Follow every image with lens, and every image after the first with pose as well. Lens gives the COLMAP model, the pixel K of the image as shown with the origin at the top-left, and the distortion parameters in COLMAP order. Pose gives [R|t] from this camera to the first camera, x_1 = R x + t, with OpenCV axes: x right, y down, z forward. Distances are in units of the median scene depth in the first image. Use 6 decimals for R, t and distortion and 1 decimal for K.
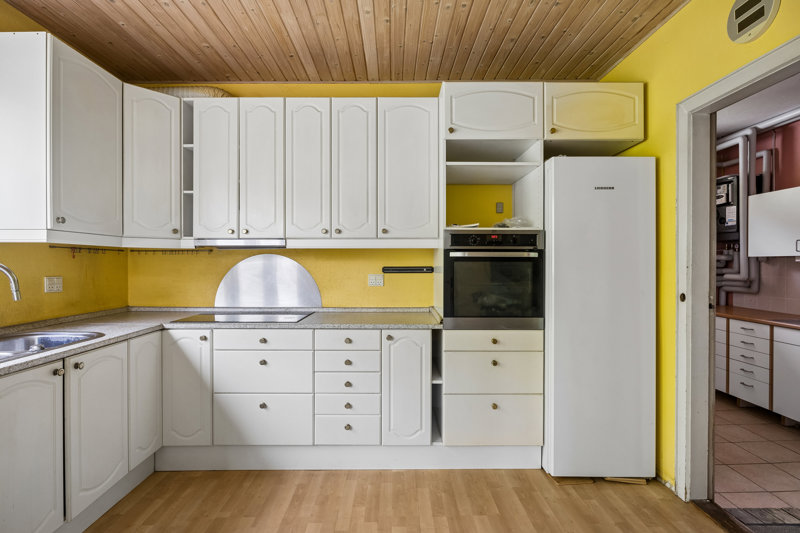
lens RADIAL K [[410.8, 0, 396.6], [0, 410.8, 266.1], [0, 0, 1]] dist [0.000652, 0.000418]
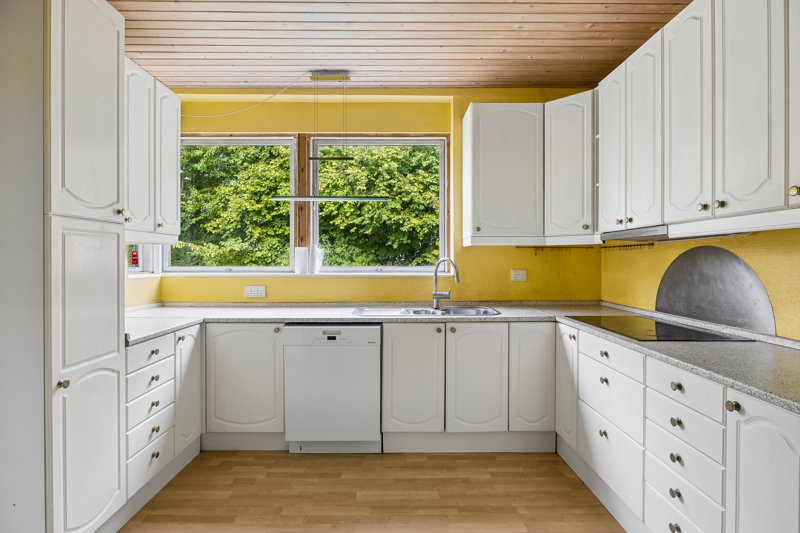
lens RADIAL K [[410.8, 0, 397.6], [0, 410.8, 261.7], [0, 0, 1]] dist [0.000652, 0.000418]
pose [[-0.012218, 0.003839, -0.999918, 0.497187], [-0.005475, 0.999977, 0.003906, -0.002456], [0.999910, 0.005522, -0.012197, 0.601228]]
